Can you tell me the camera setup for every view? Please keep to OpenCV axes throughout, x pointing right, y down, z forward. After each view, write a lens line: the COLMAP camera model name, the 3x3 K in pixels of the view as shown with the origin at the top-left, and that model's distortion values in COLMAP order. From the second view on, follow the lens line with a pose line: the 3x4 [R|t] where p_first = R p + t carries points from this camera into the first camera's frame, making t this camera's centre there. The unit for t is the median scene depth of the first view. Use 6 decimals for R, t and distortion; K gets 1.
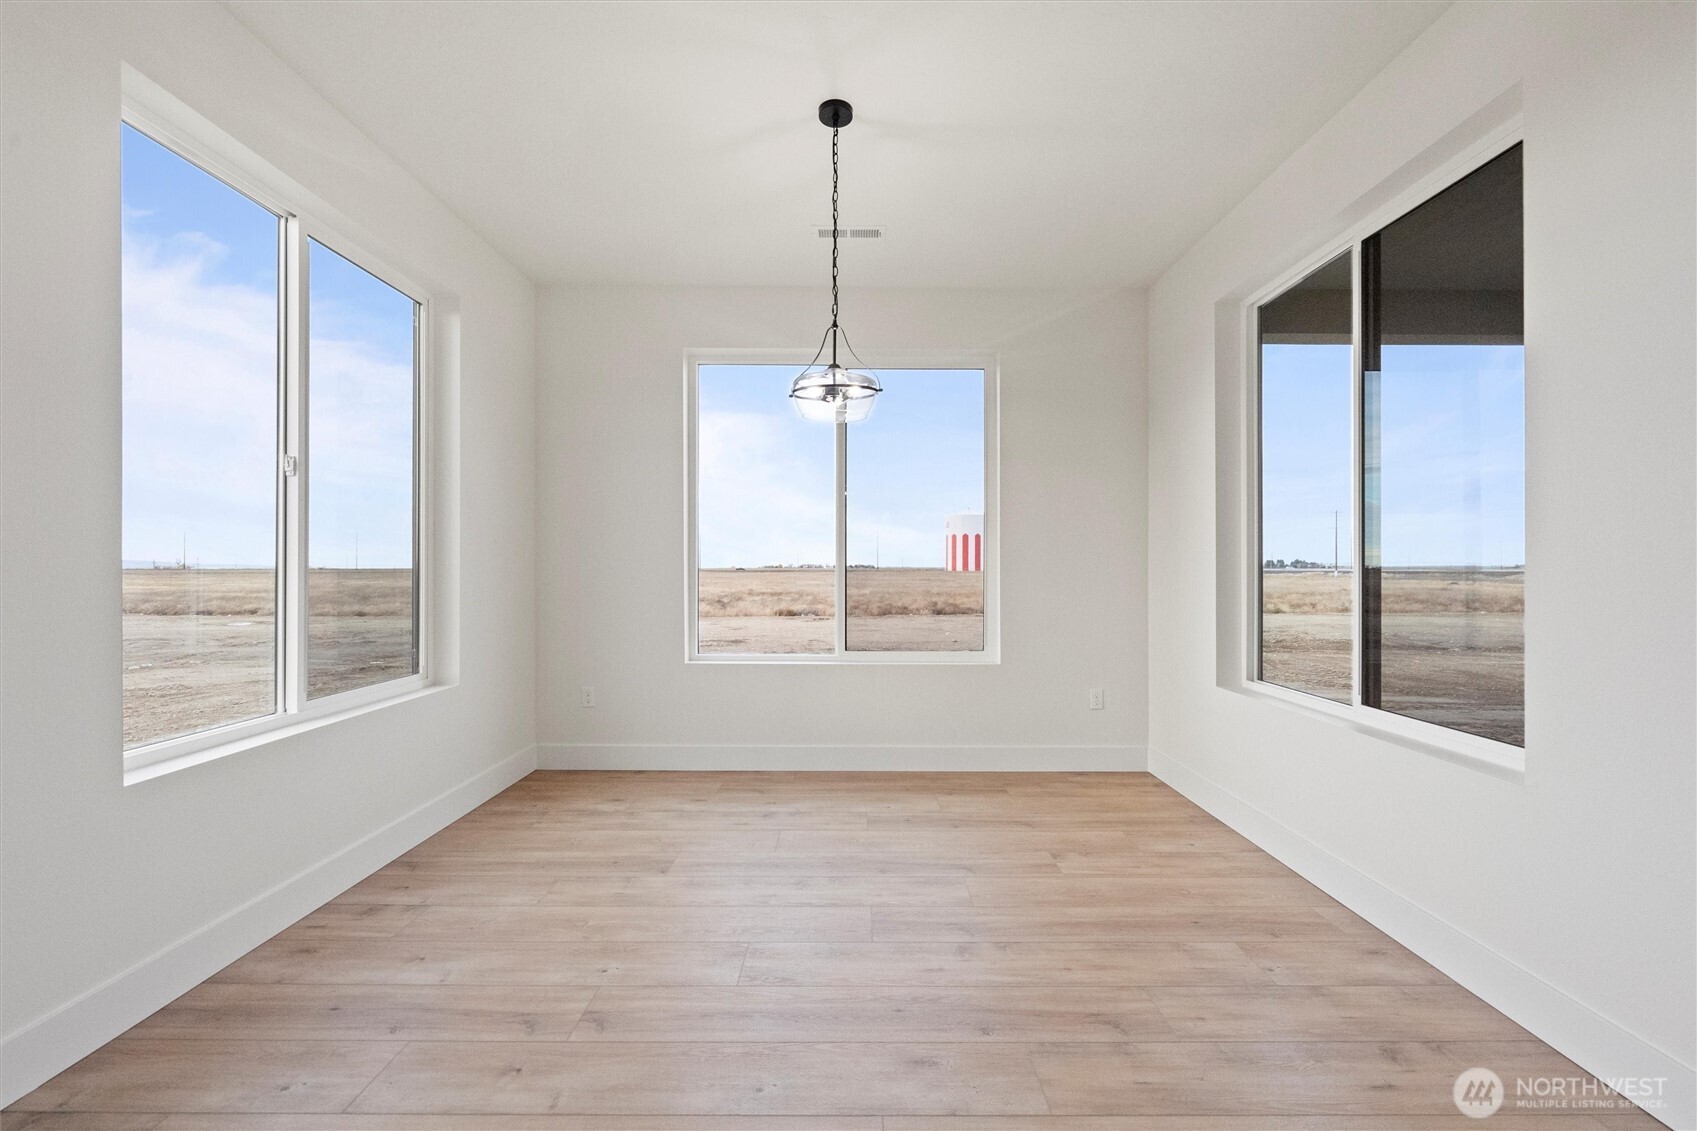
lens RADIAL K [[696.9, 0, 848.5], [0, 696.9, 565.5], [0, 0, 1]] dist [0.000072, -0.000023]
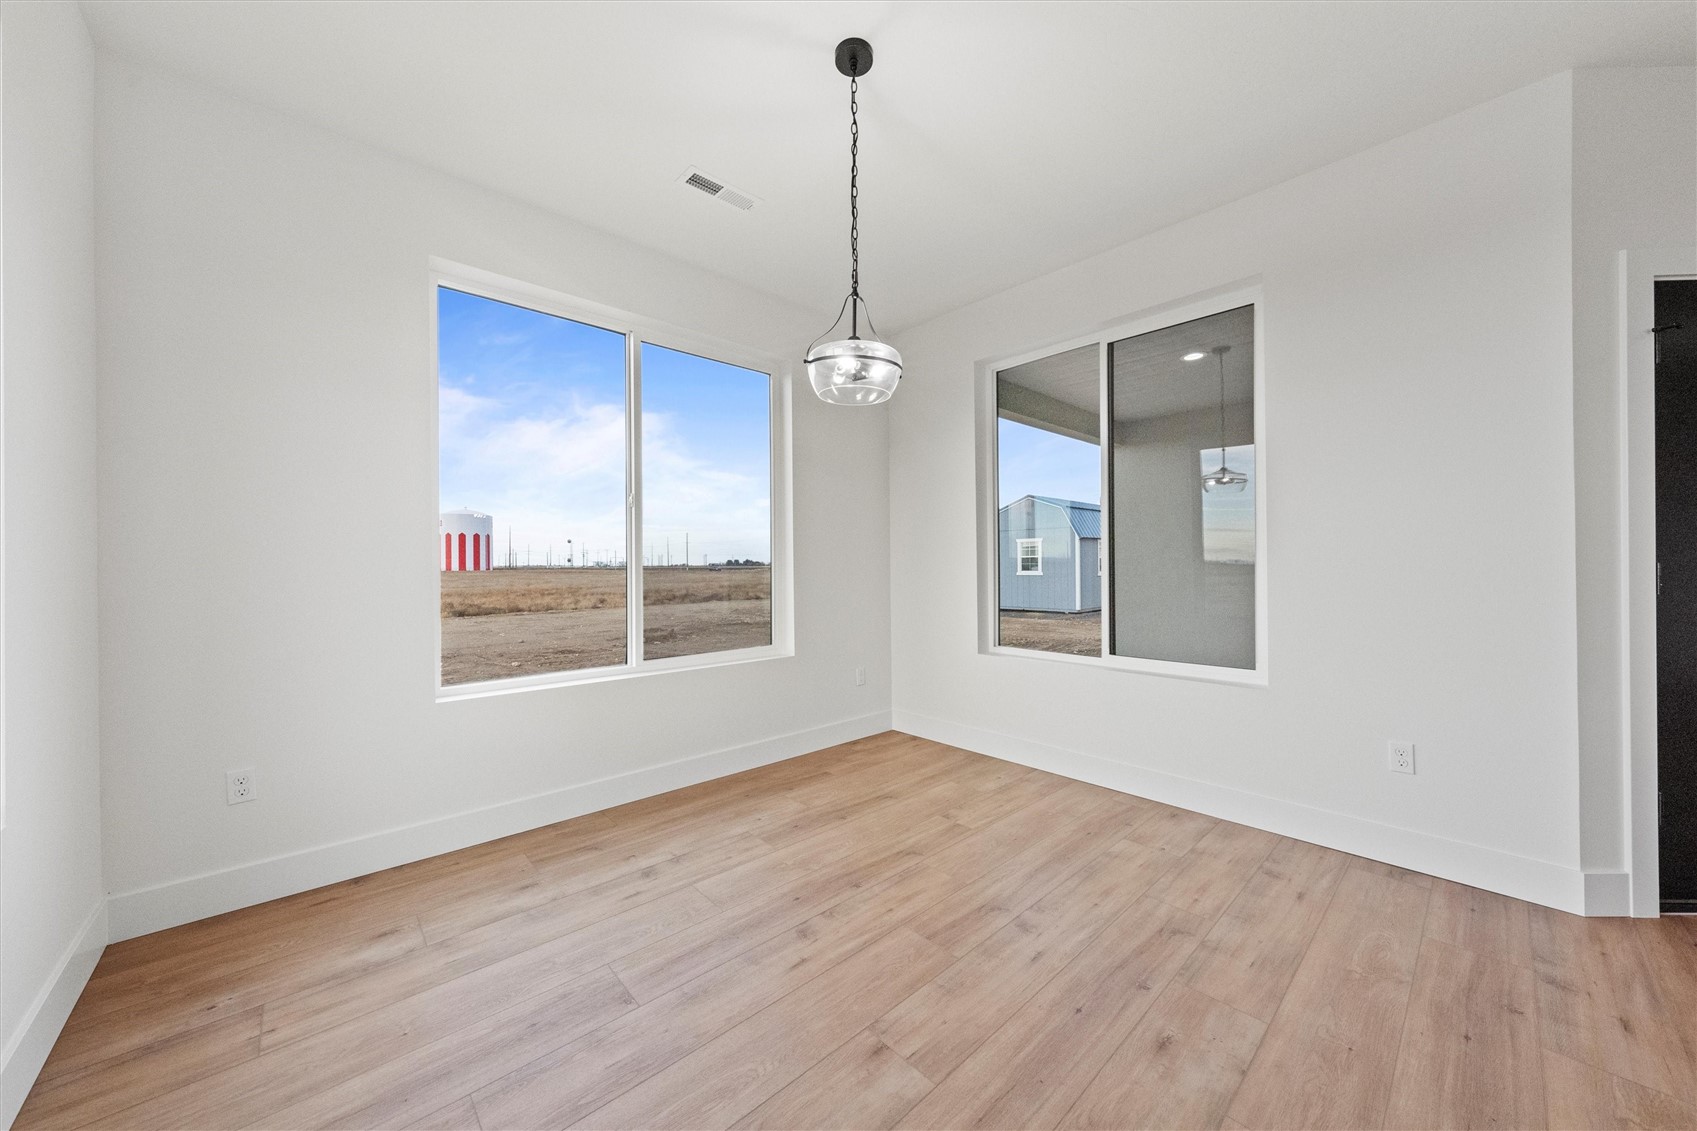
lens RADIAL K [[597.5, 0, 848.5], [0, 597.5, 565.5], [0, 0, 1]] dist [0.000181, -0.000214]
pose [[0.735228, -0.005797, 0.677795, -0.442828], [0.004875, 0.999983, 0.003264, 0.001081], [-0.677802, 0.000904, 0.735244, 0.356963]]
